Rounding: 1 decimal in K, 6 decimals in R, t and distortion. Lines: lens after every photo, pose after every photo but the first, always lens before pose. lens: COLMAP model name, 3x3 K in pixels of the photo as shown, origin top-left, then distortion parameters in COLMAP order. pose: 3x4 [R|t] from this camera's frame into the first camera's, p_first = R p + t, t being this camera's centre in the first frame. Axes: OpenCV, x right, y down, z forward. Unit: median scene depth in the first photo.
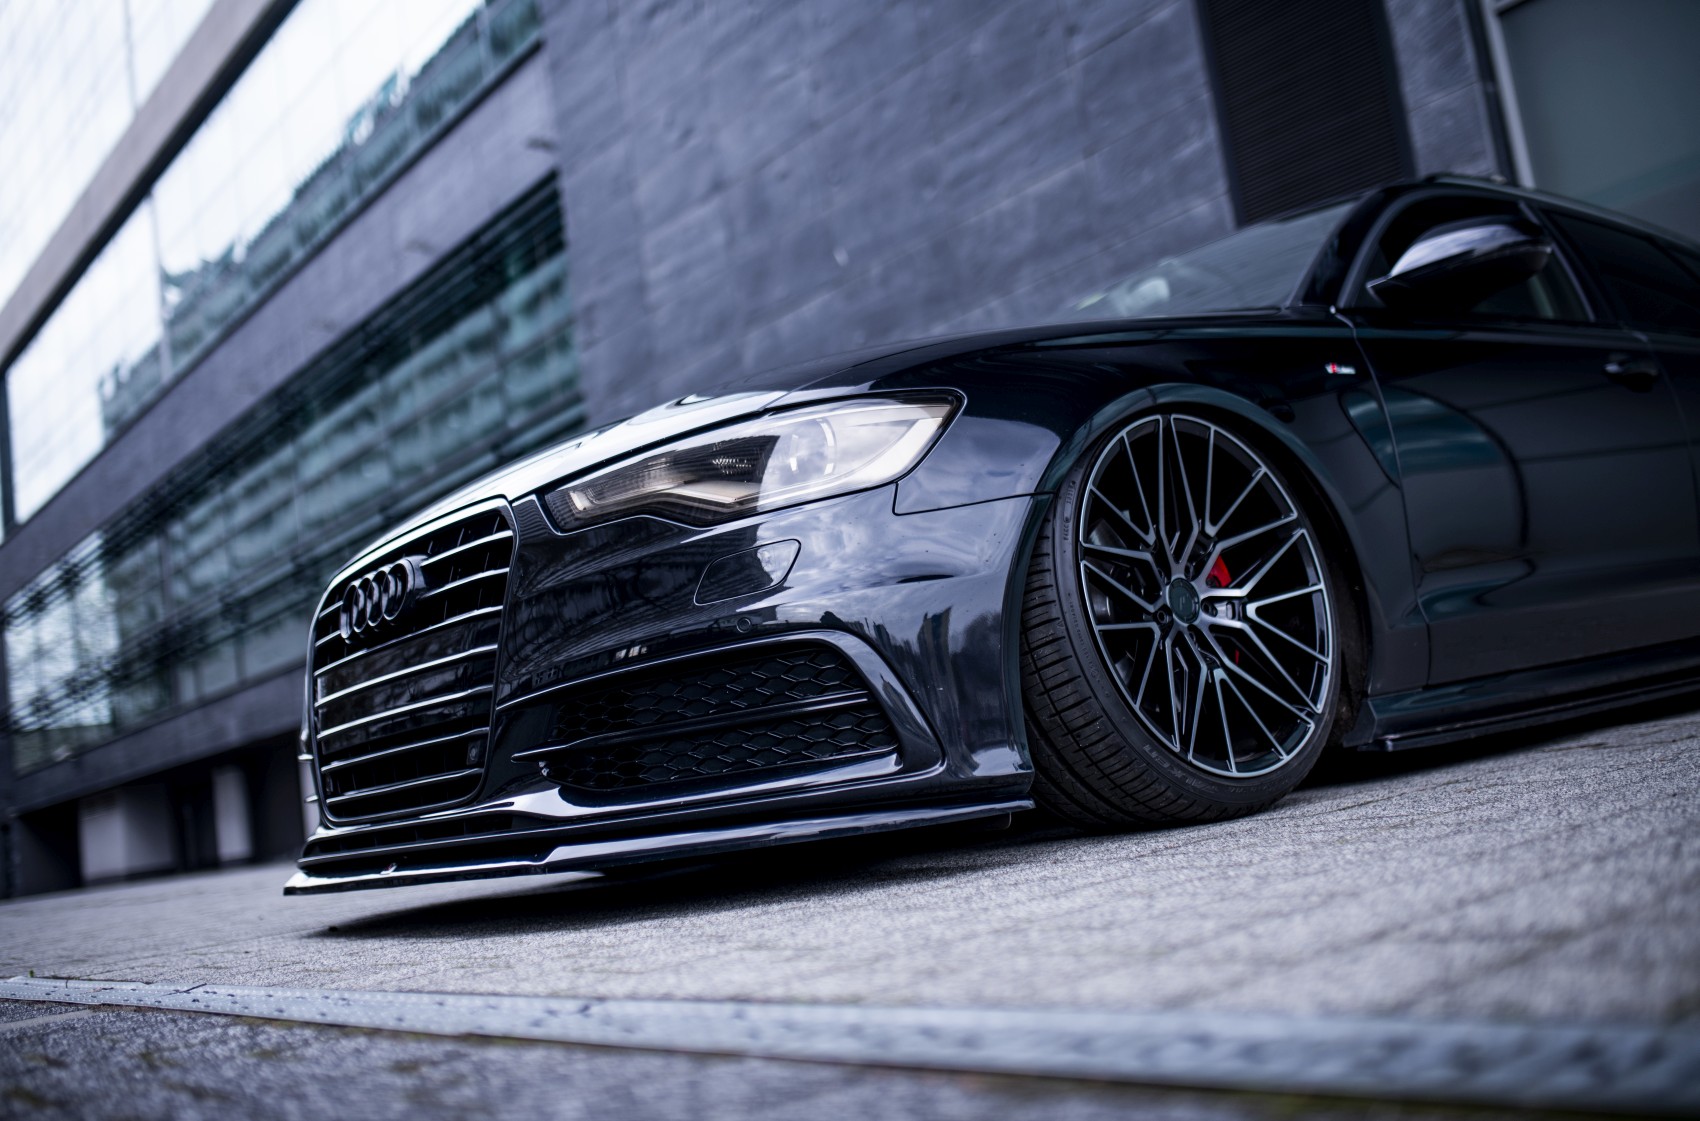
lens RADIAL K [[1644.1, 0, 850.0], [0, 1644.1, 560.5], [0, 0, 1]] dist [-0.045887, 0.005161]
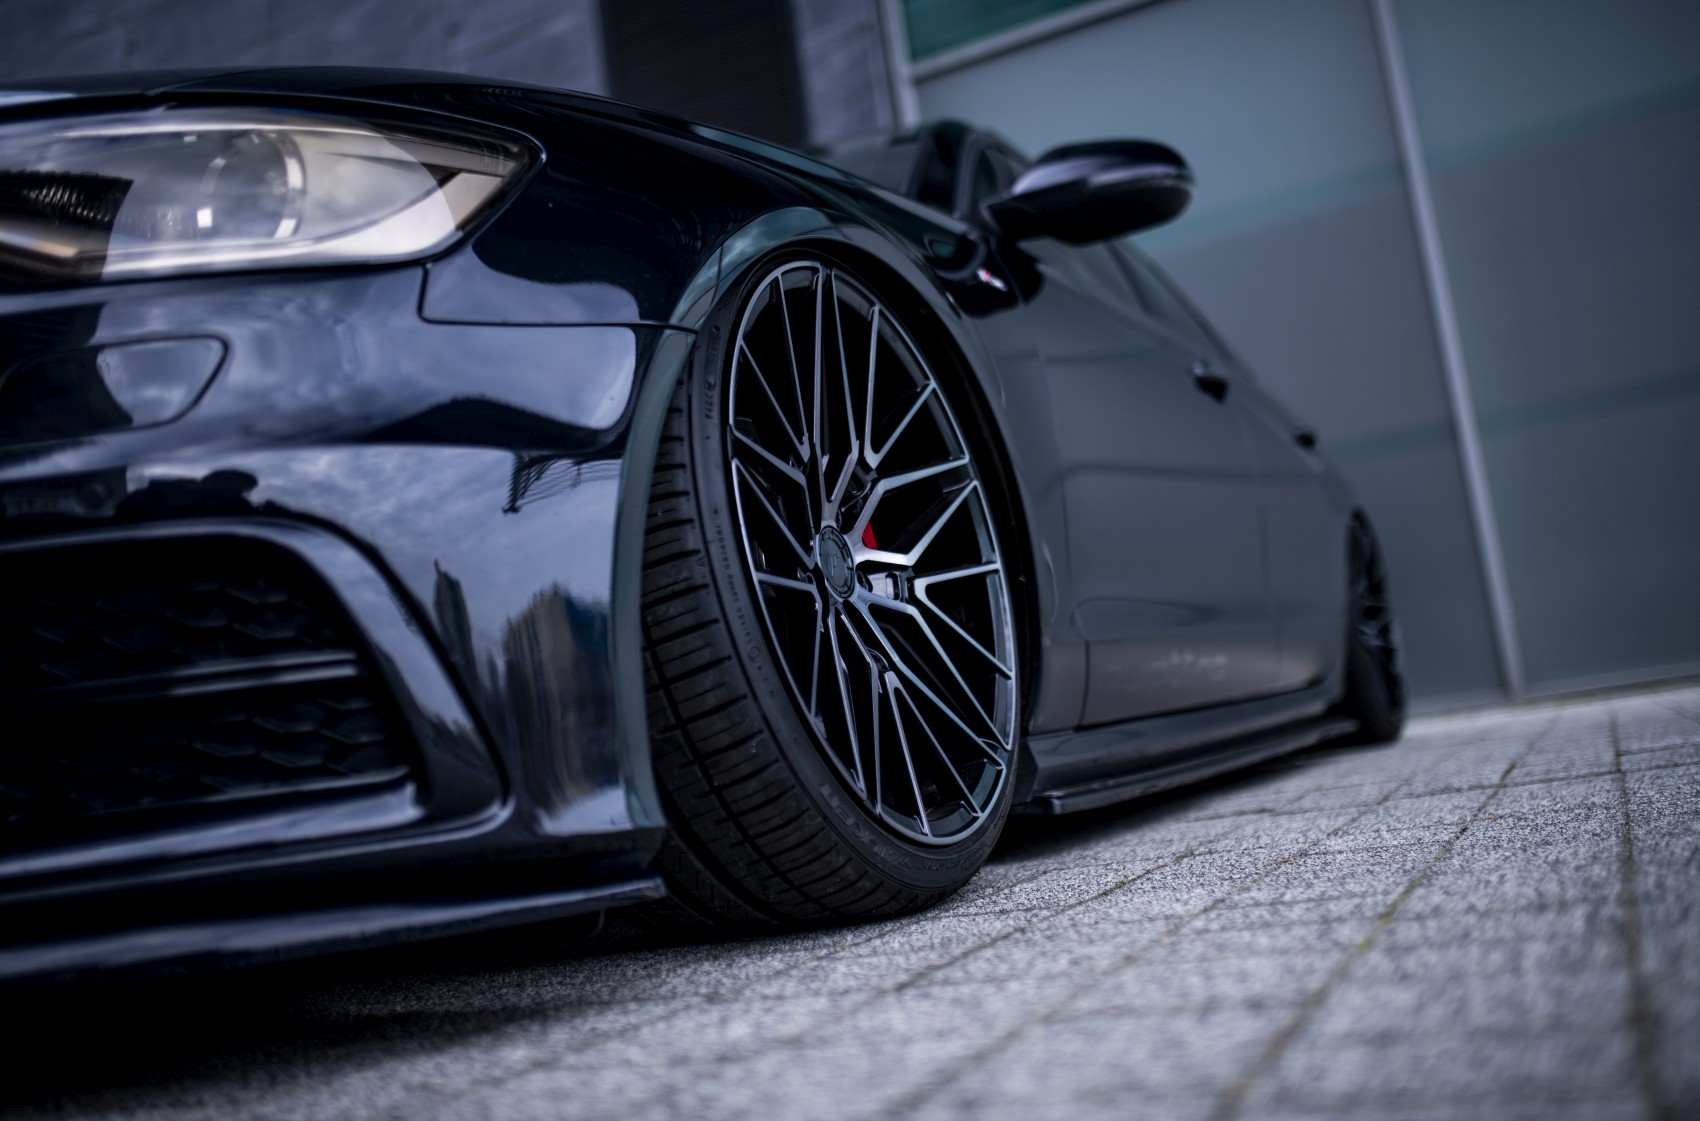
lens RADIAL K [[1644.1, 0, 850.0], [0, 1644.1, 560.5], [0, 0, 1]] dist [-0.045887, 0.005161]
pose [[0.908853, 0.074378, 0.410431, -0.051615], [-0.050079, 0.996313, -0.069656, 0.070714], [-0.414099, 0.042753, 0.909227, 0.450120]]
